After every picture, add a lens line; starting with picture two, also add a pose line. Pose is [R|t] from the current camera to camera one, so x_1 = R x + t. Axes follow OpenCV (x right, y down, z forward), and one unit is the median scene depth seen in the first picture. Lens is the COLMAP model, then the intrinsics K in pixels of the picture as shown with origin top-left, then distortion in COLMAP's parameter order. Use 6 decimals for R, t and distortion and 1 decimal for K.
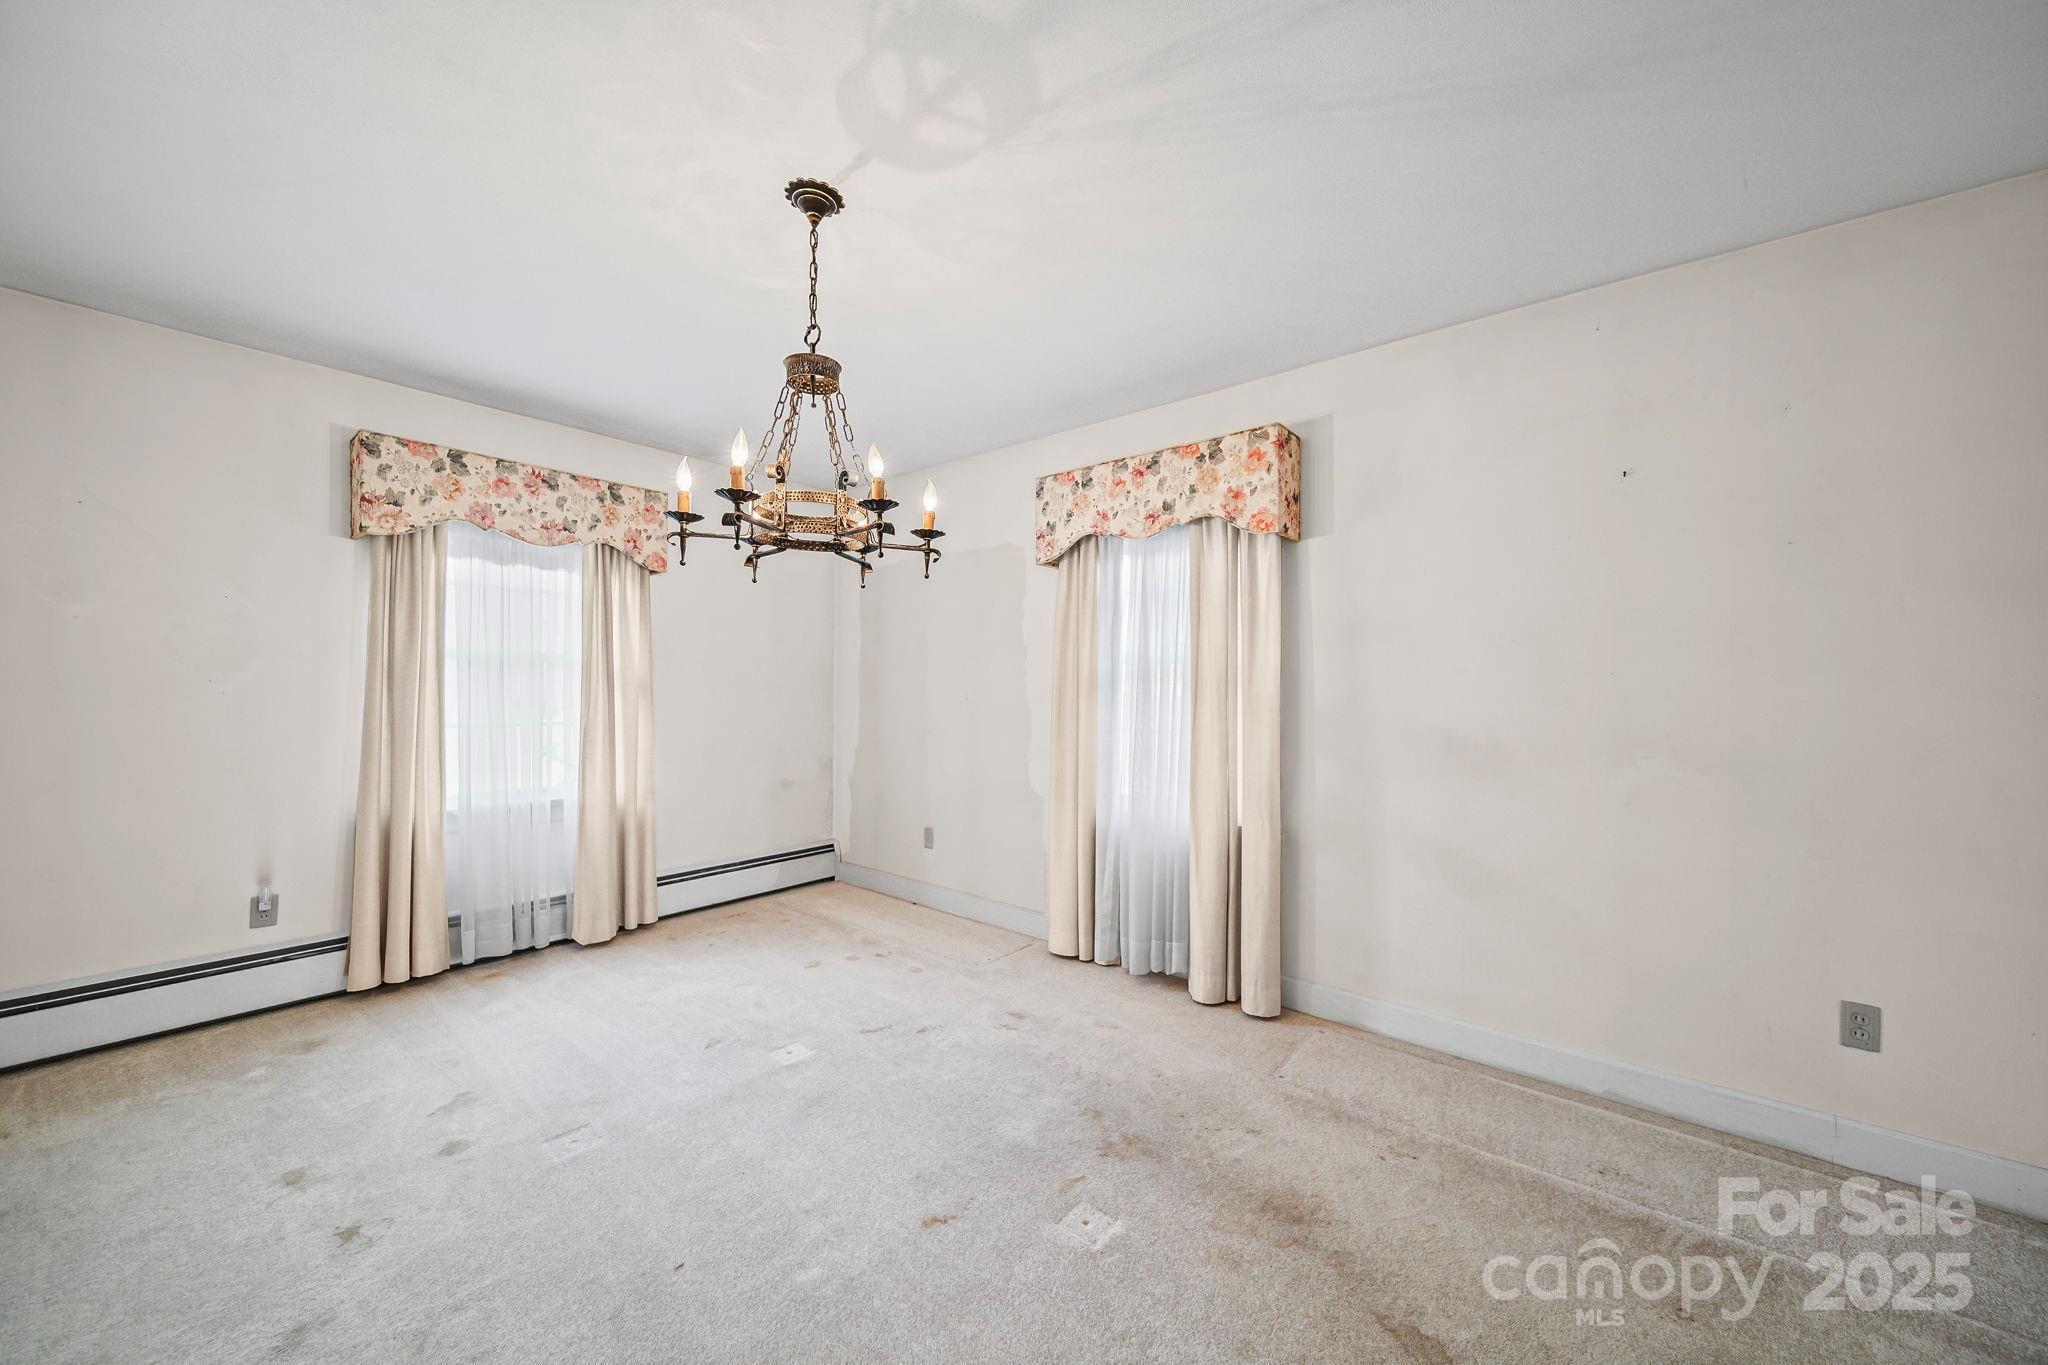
lens RADIAL K [[735.5, 0, 1036.2], [0, 735.5, 668.0], [0, 0, 1]] dist [0.000592, -0.000035]
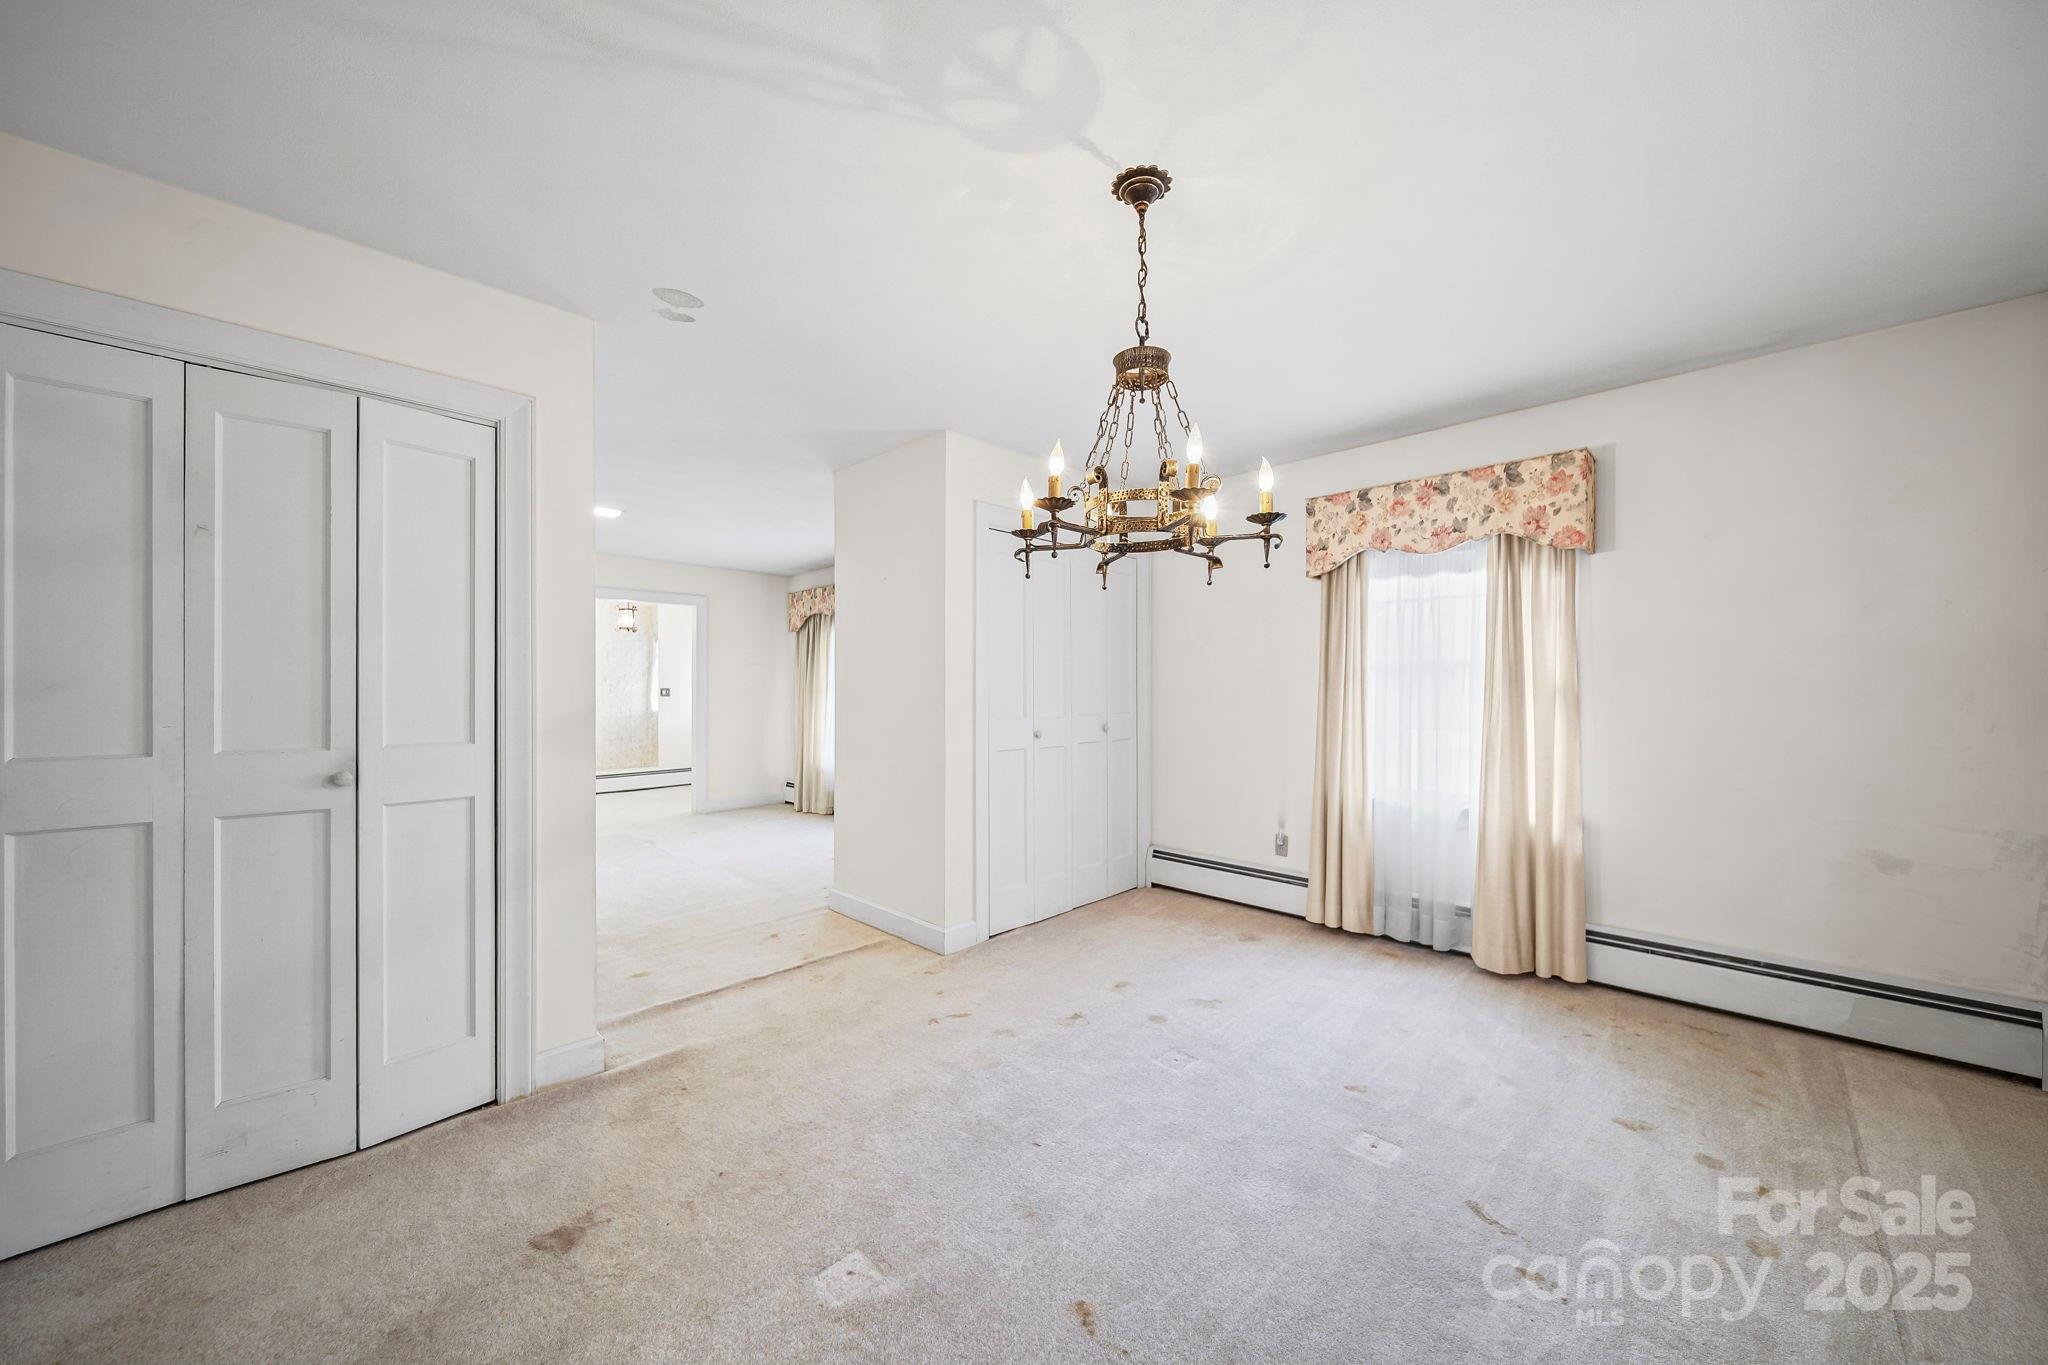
lens RADIAL K [[734.1, 0, 1032.9], [0, 734.1, 685.3], [0, 0, 1]] dist [0.000524, 0.000008]
pose [[-0.095108, -0.007783, -0.995437, 0.397753], [0.030107, 0.999489, -0.010691, 0.009526], [0.995012, -0.030987, -0.094825, 0.561640]]
